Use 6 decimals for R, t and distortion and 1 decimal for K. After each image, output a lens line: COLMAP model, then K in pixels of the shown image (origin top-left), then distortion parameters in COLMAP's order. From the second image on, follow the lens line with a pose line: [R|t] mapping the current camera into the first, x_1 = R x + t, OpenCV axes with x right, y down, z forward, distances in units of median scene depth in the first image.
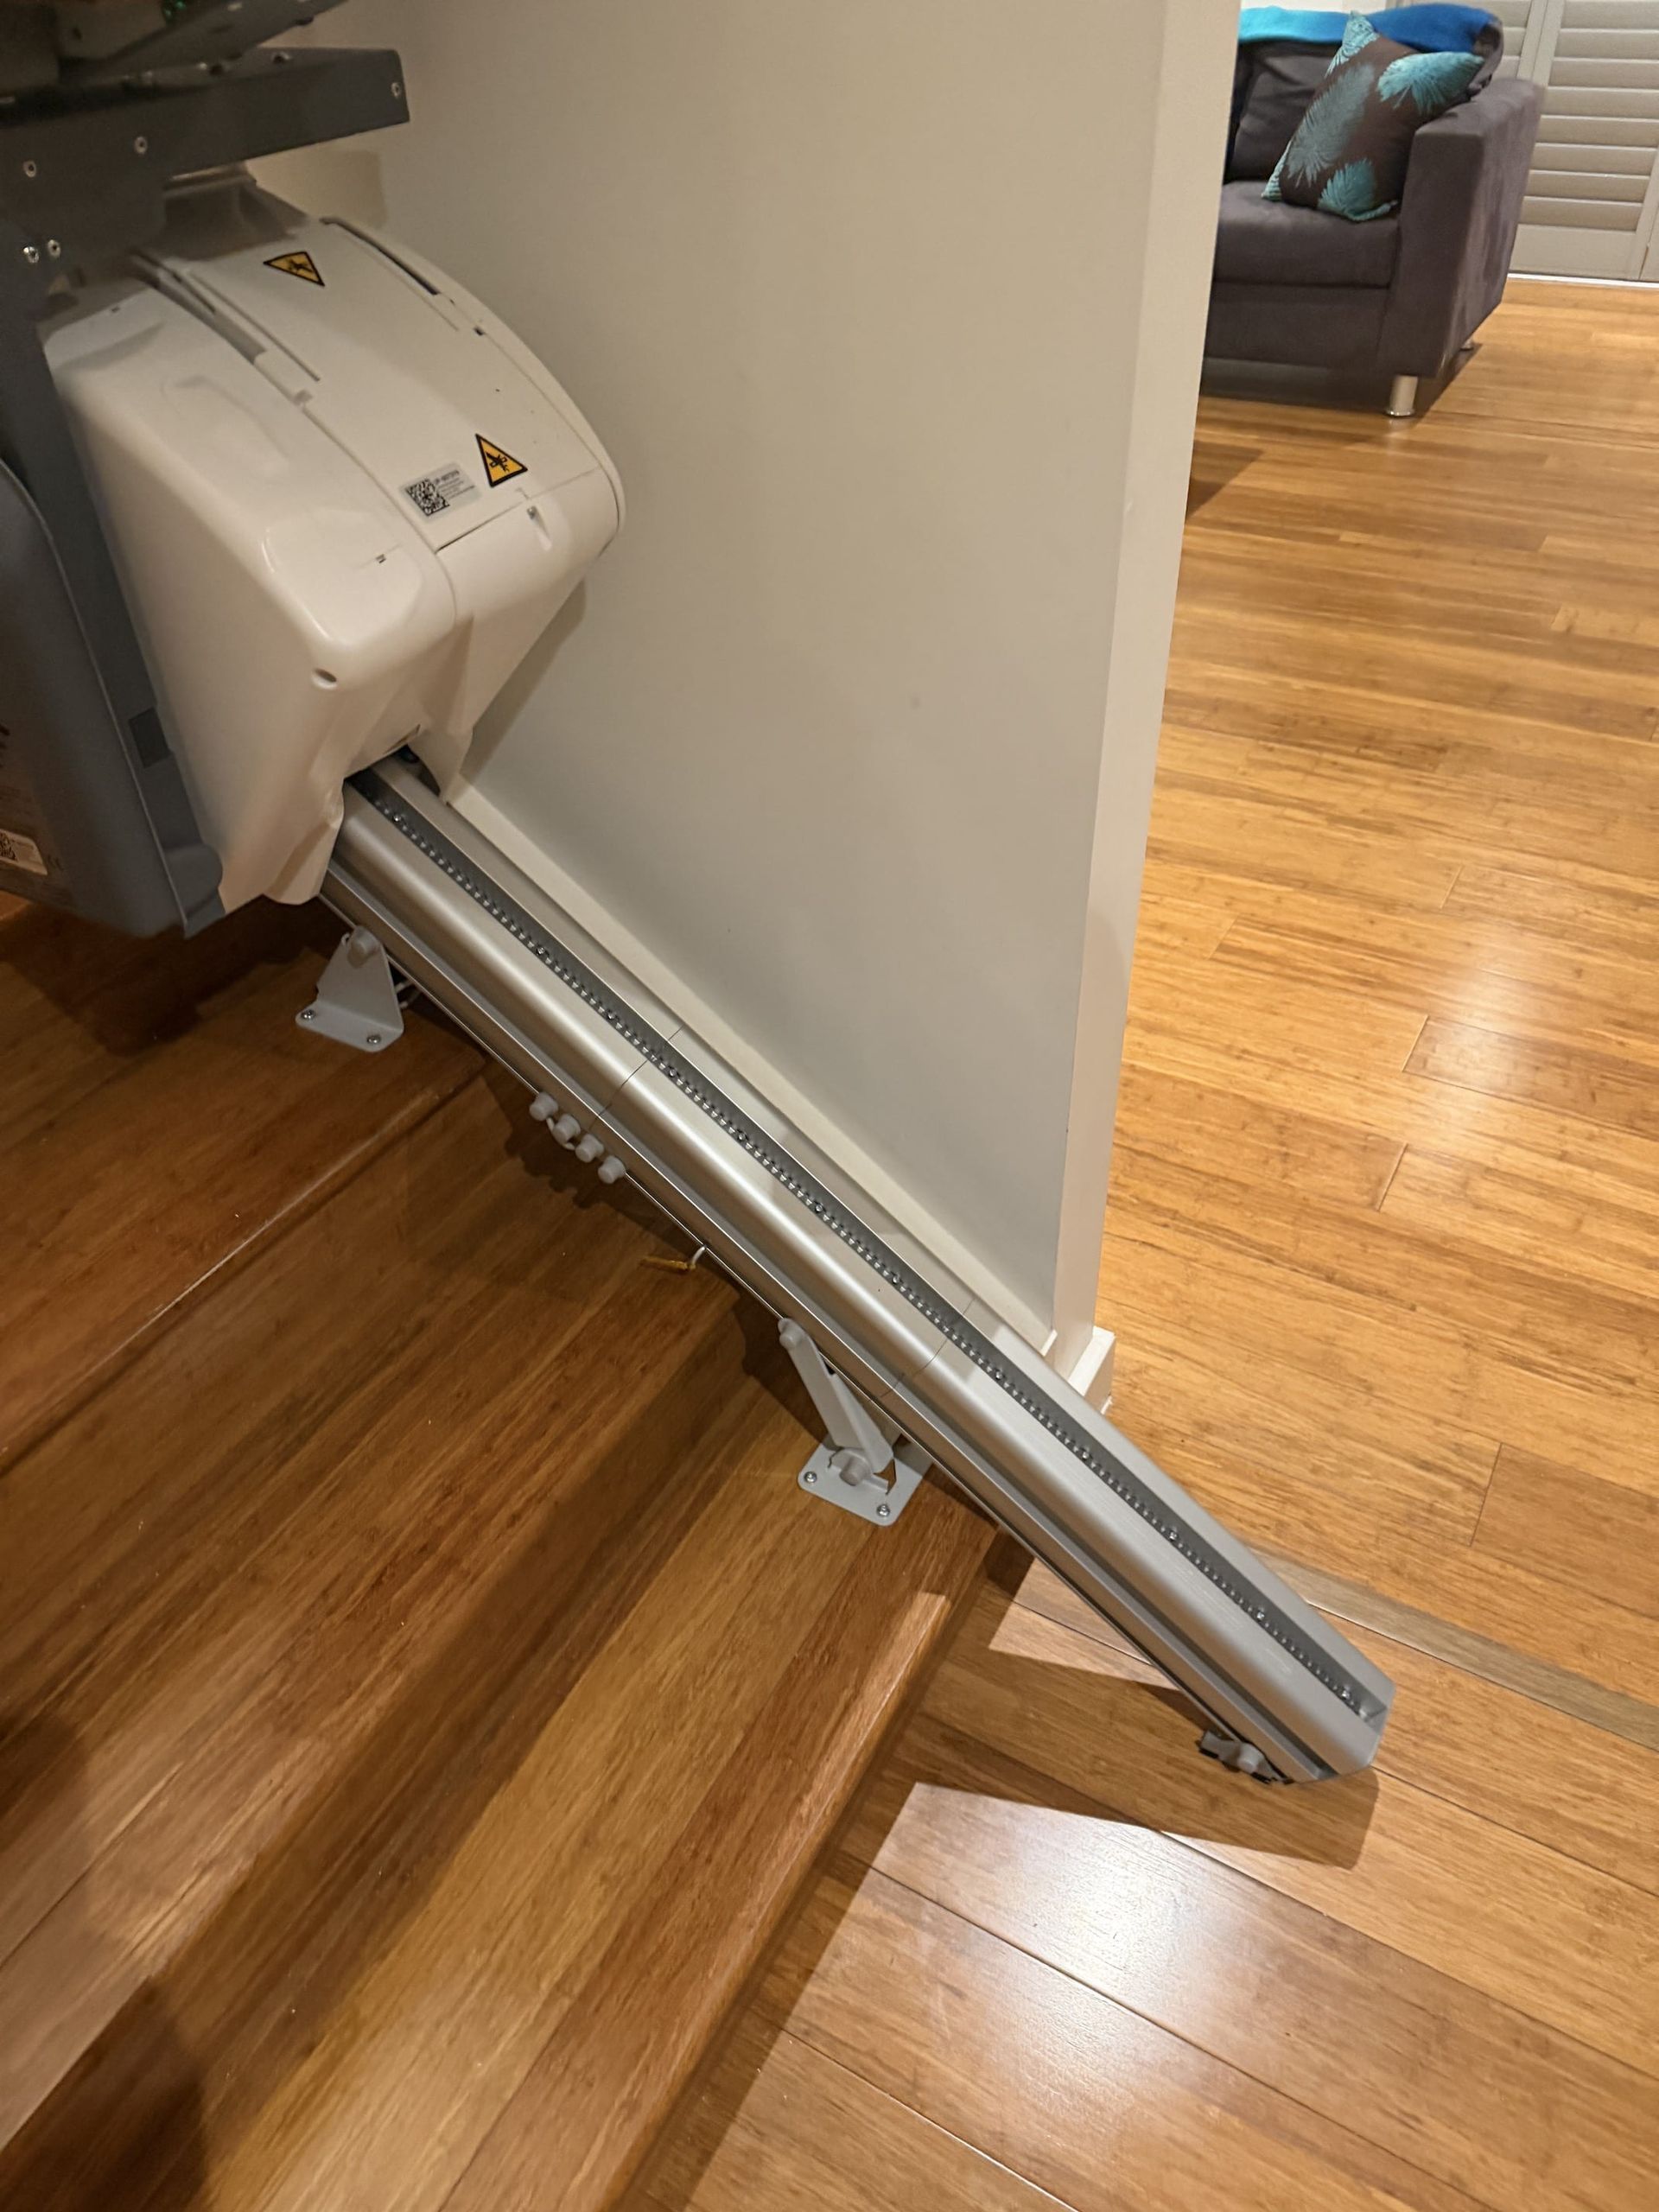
lens RADIAL K [[1569.7, 0, 820.7], [0, 1569.7, 1113.4], [0, 0, 1]] dist [0.028256, -0.042226]
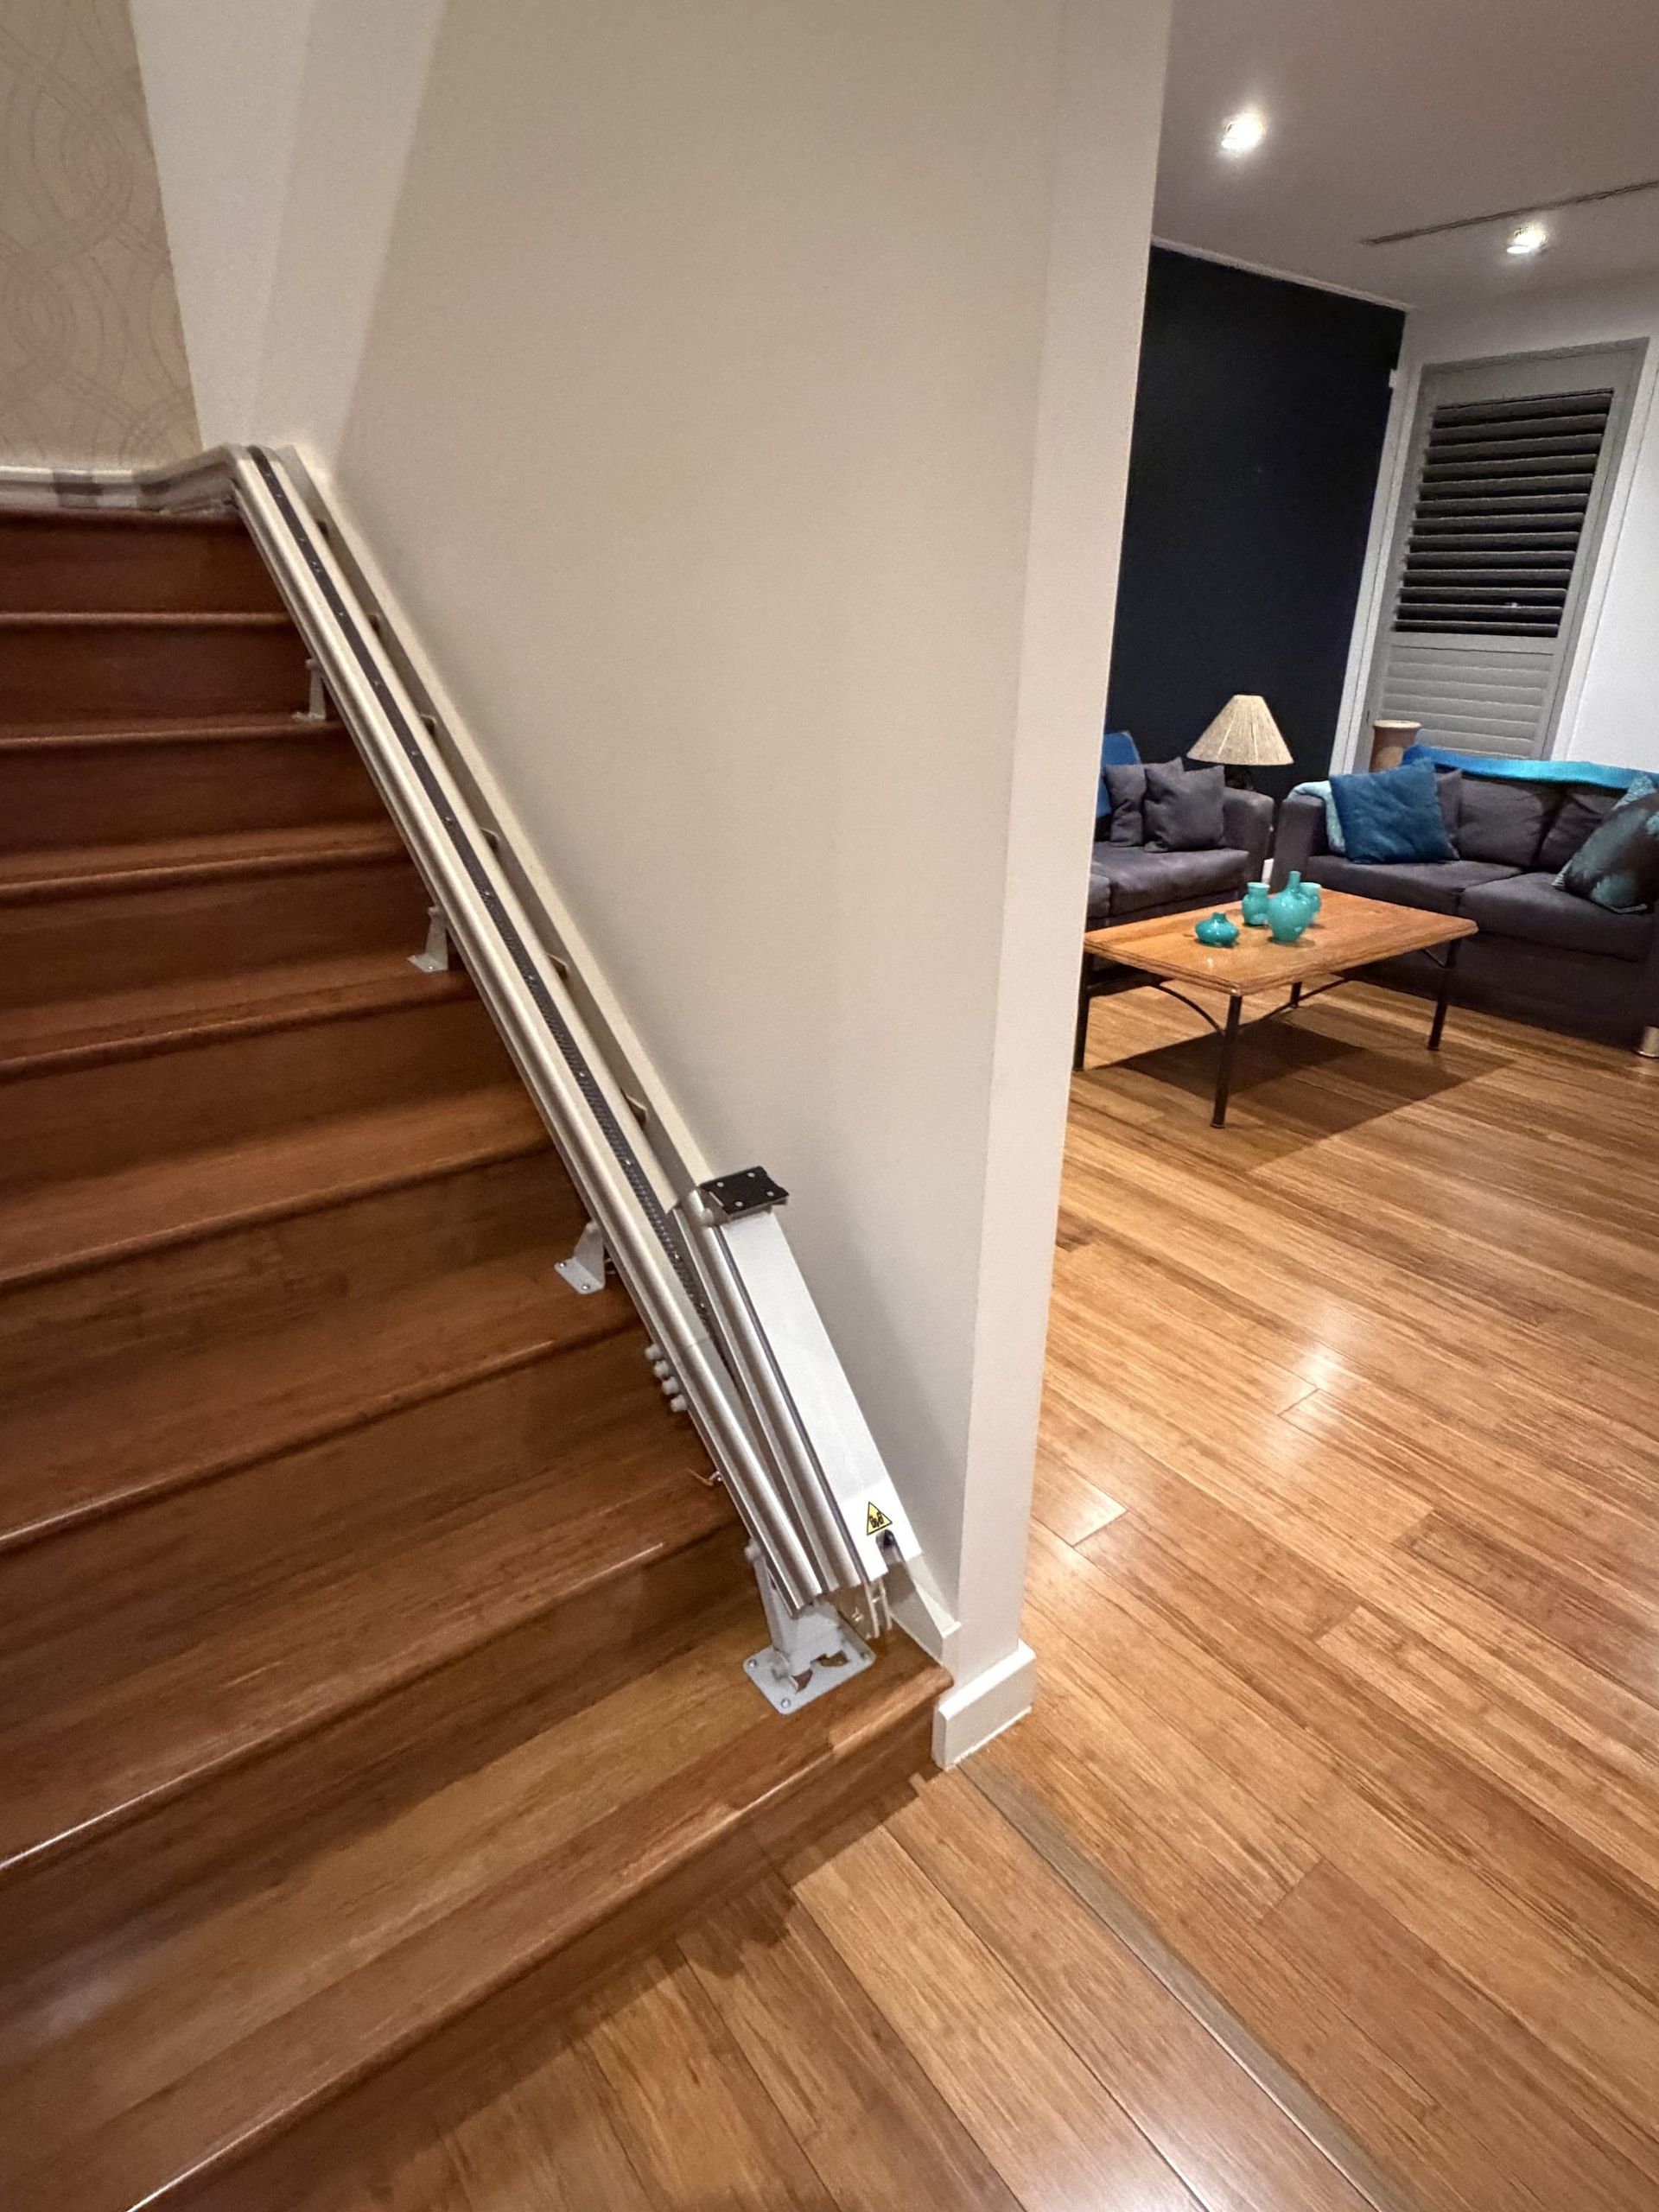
lens RADIAL K [[1220.4, 0, 835.0], [0, 1220.4, 1091.7], [0, 0, 1]] dist [0.000751, -0.000391]
pose [[0.919163, 0.193931, -0.342827, 0.302497], [-0.284250, 0.929116, -0.236528, -0.007592], [0.272656, 0.314856, 0.909134, -0.135661]]
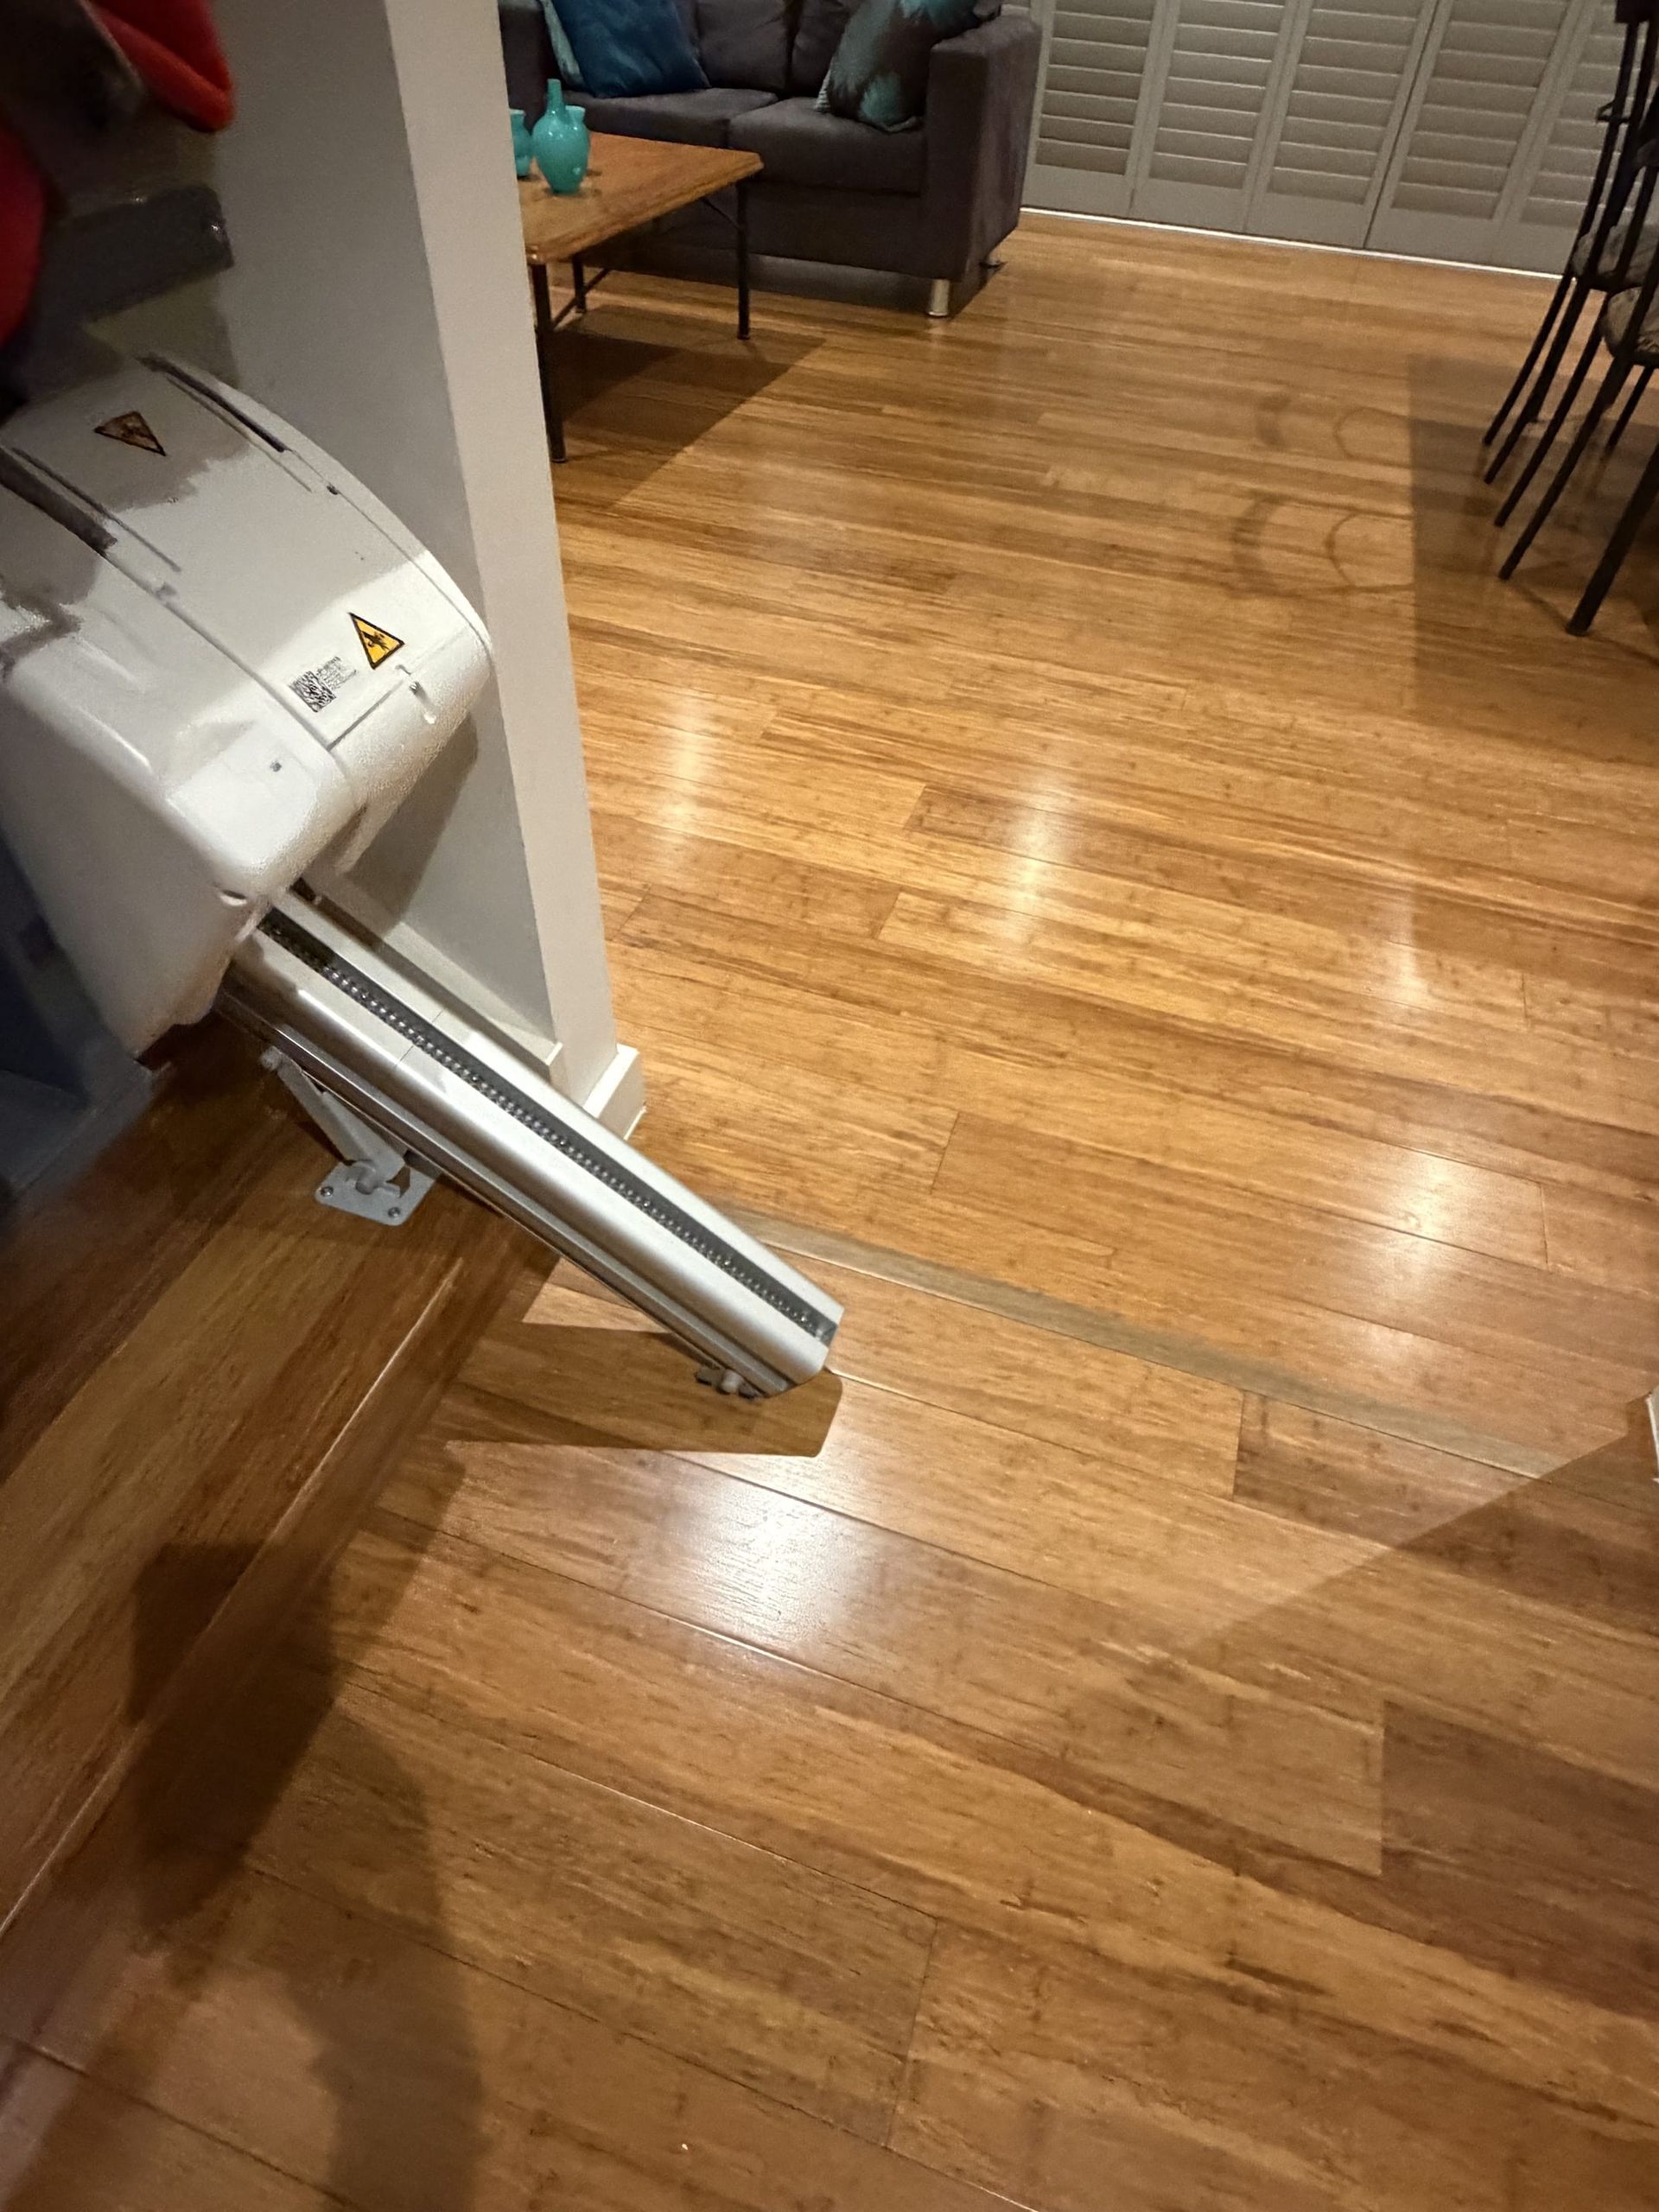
lens RADIAL K [[1220.4, 0, 838.5], [0, 1220.4, 1098.3], [0, 0, 1]] dist [0.000751, -0.000391]
pose [[0.976800, -0.085111, 0.196514, 0.157915], [0.060350, 0.989842, 0.128723, 0.072701], [-0.205474, -0.113877, 0.972015, 0.099884]]
